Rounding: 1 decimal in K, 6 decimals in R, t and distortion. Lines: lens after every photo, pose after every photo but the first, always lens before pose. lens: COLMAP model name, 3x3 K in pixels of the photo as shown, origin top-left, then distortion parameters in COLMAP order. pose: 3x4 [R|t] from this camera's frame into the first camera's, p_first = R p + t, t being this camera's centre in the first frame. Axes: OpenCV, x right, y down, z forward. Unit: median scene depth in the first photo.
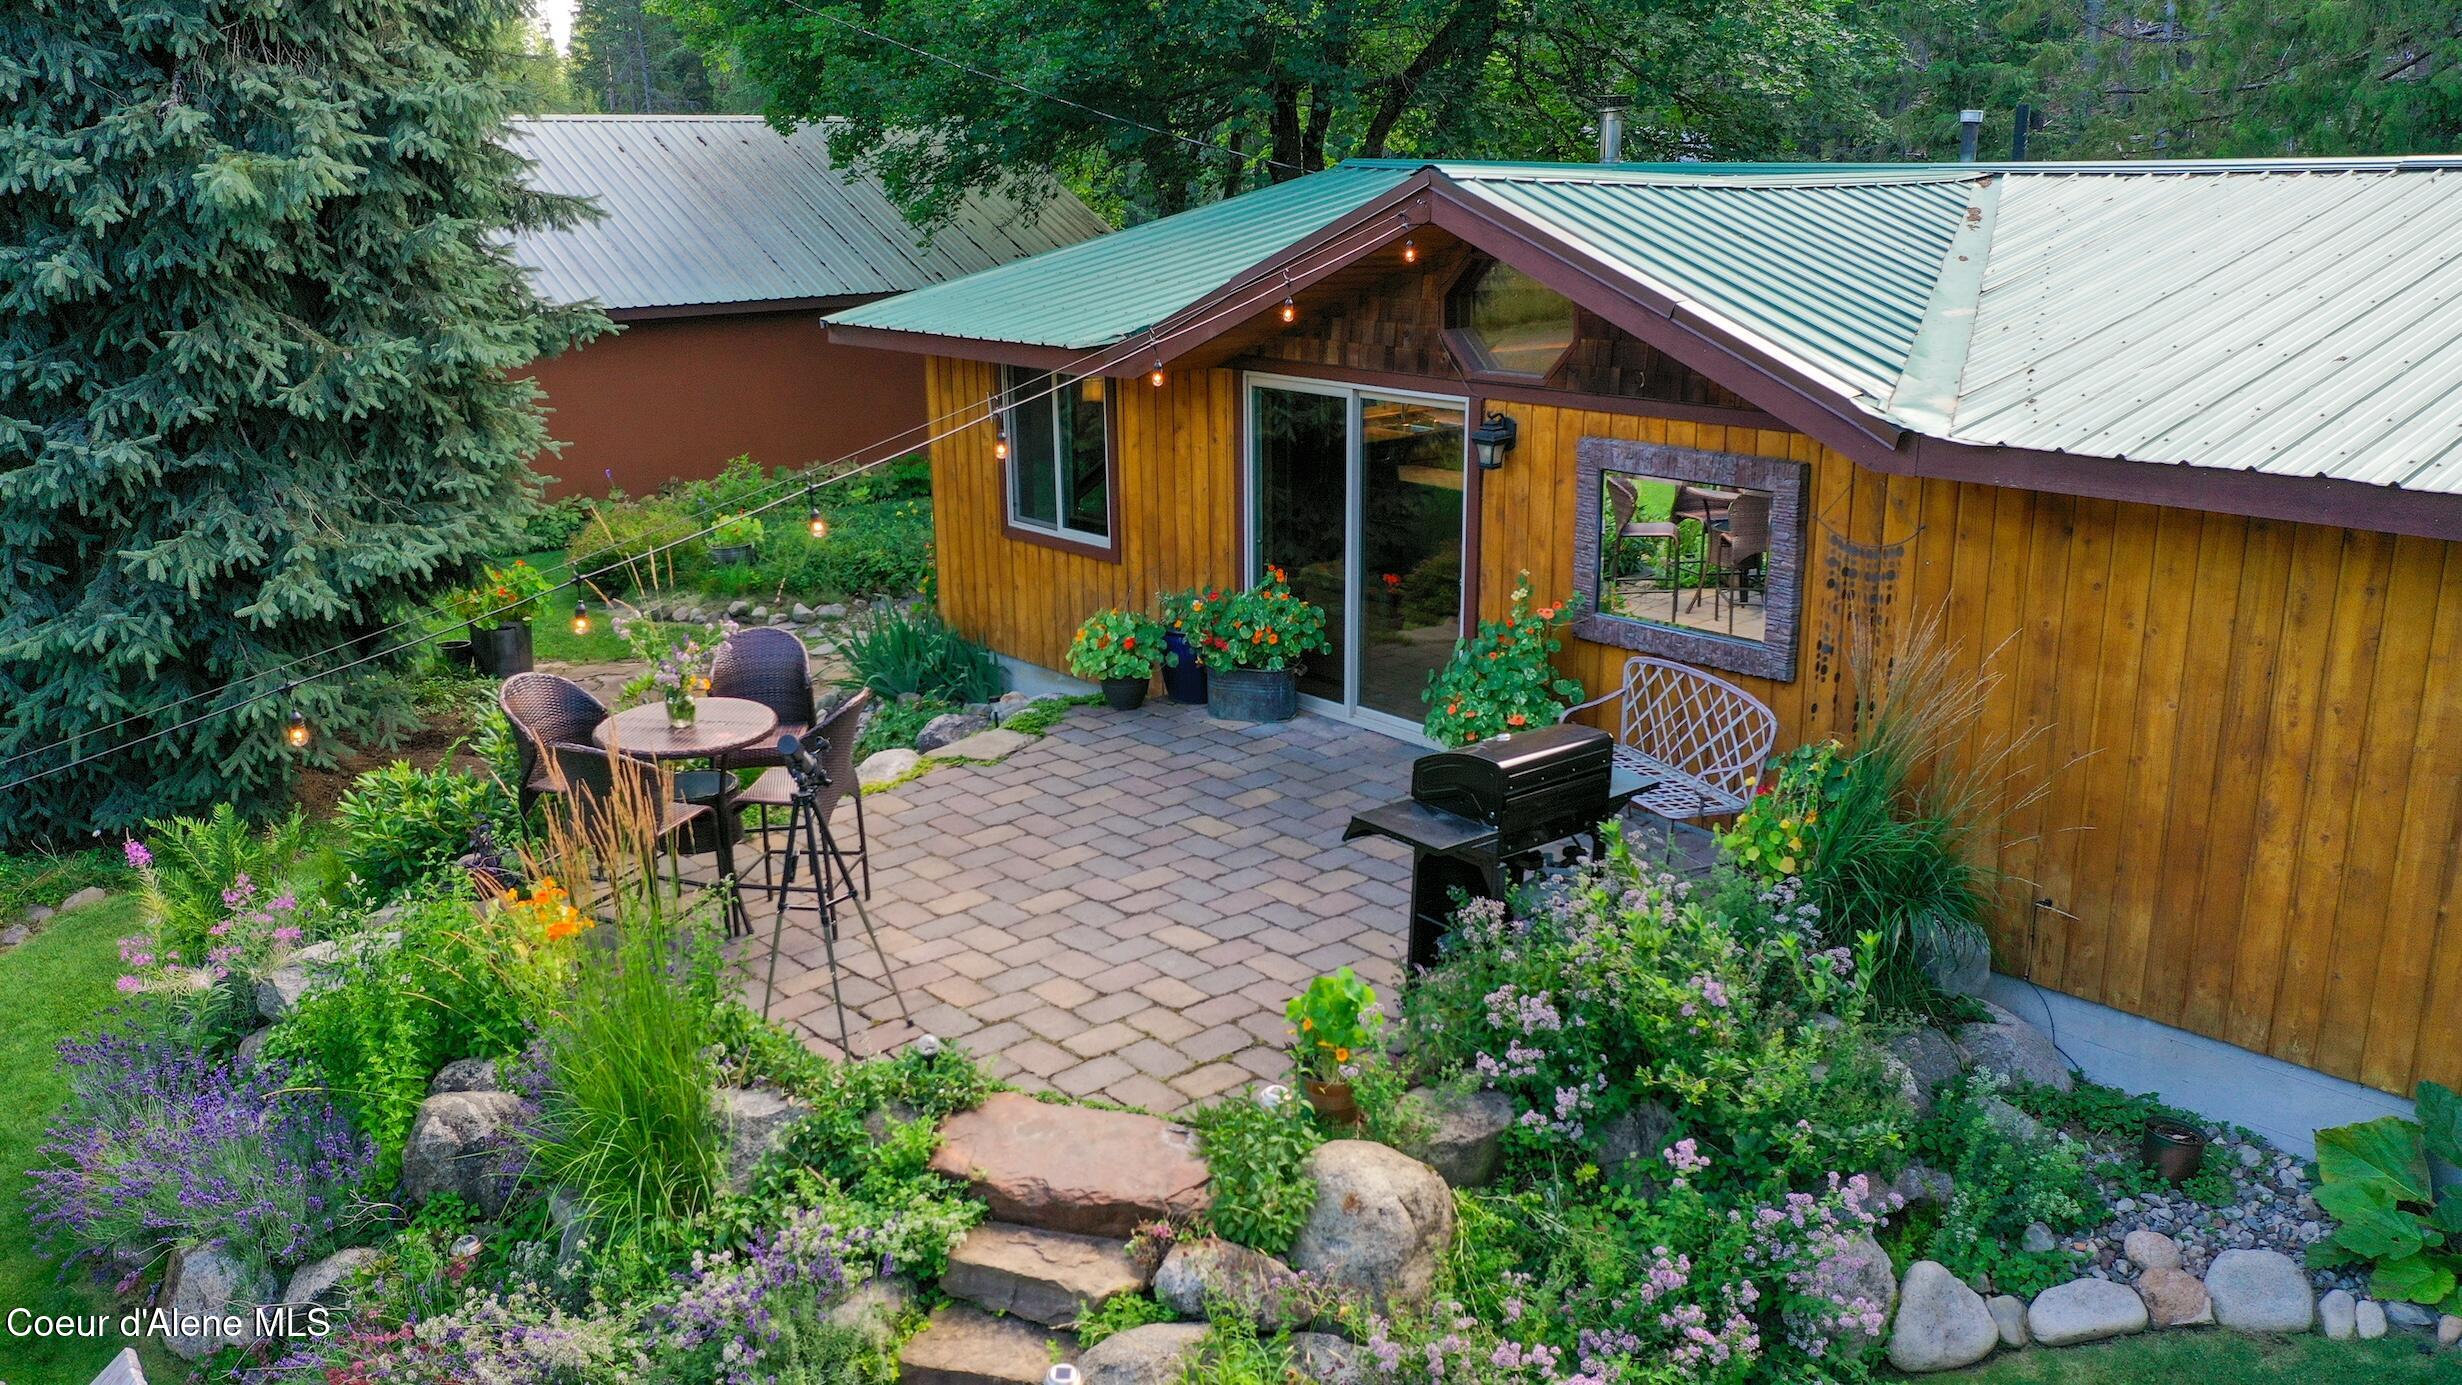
lens RADIAL K [[1916.6, 0, 1231.0], [0, 1916.6, 692.5], [0, 0, 1]] dist [-0.004407, 0.006749]
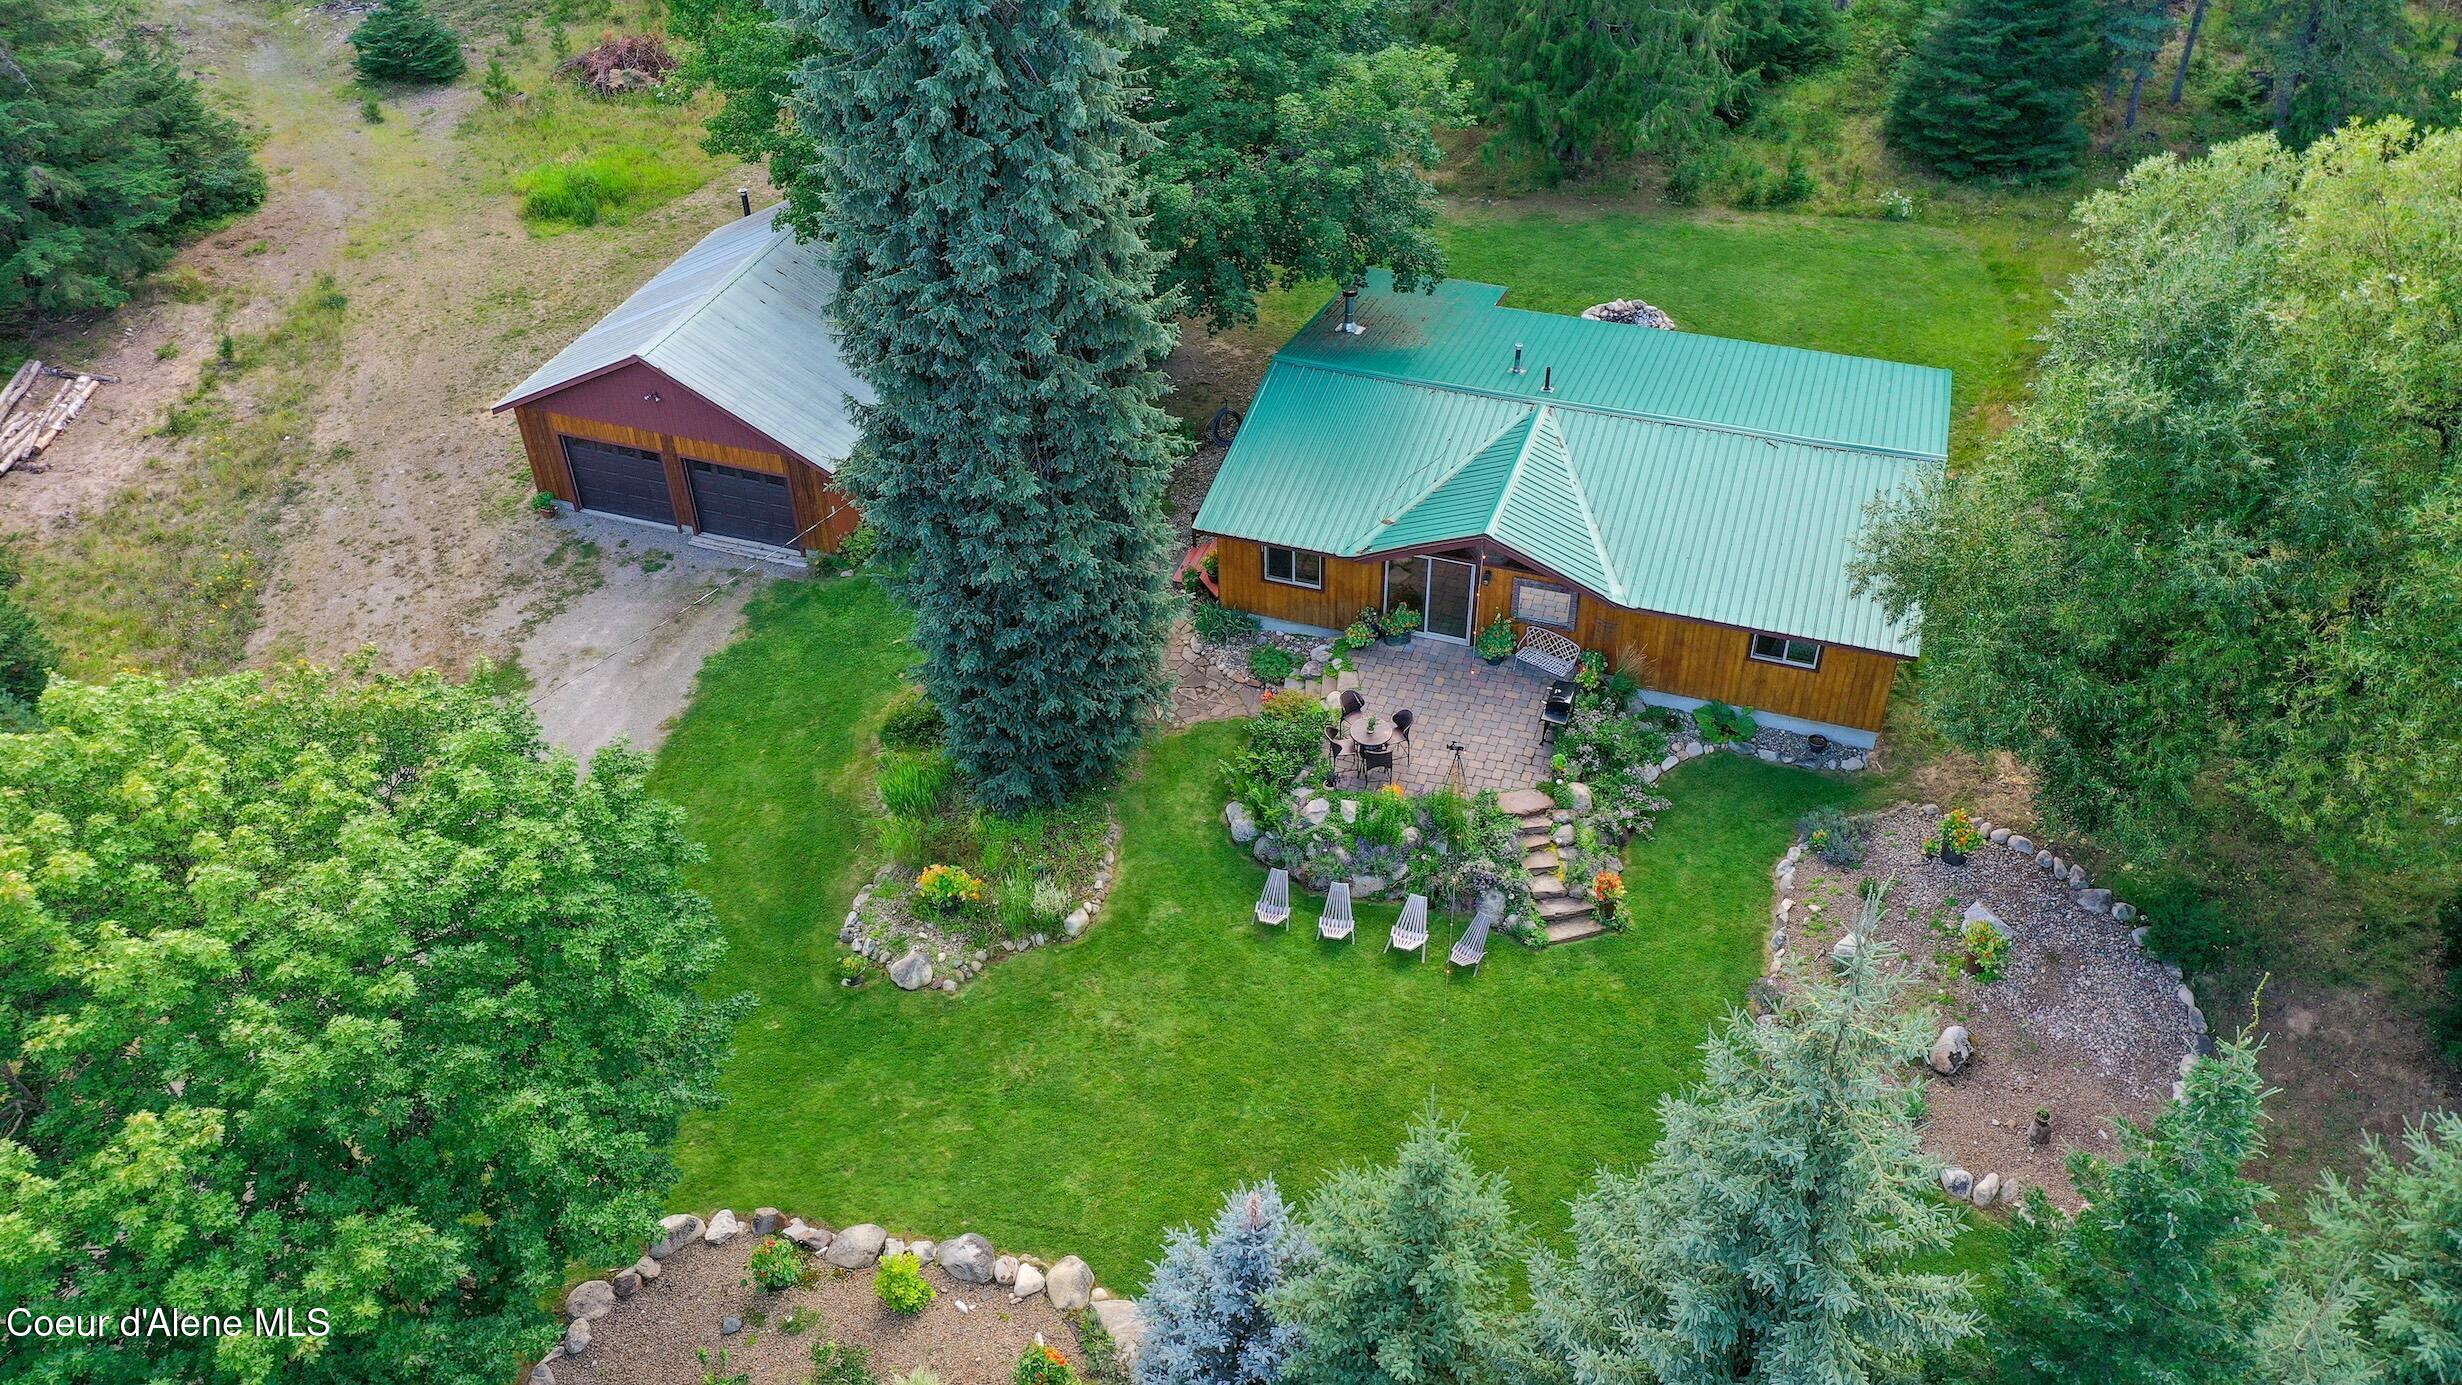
lens RADIAL K [[1916.6, 0, 1231.0], [0, 1916.6, 692.5], [0, 0, 1]] dist [-0.004407, 0.006749]
pose [[0.867905, -0.316757, 0.382631, -1.616703], [0.141216, 0.895855, 0.421311, -1.415875], [-0.476235, -0.311624, 0.822247, -1.717551]]
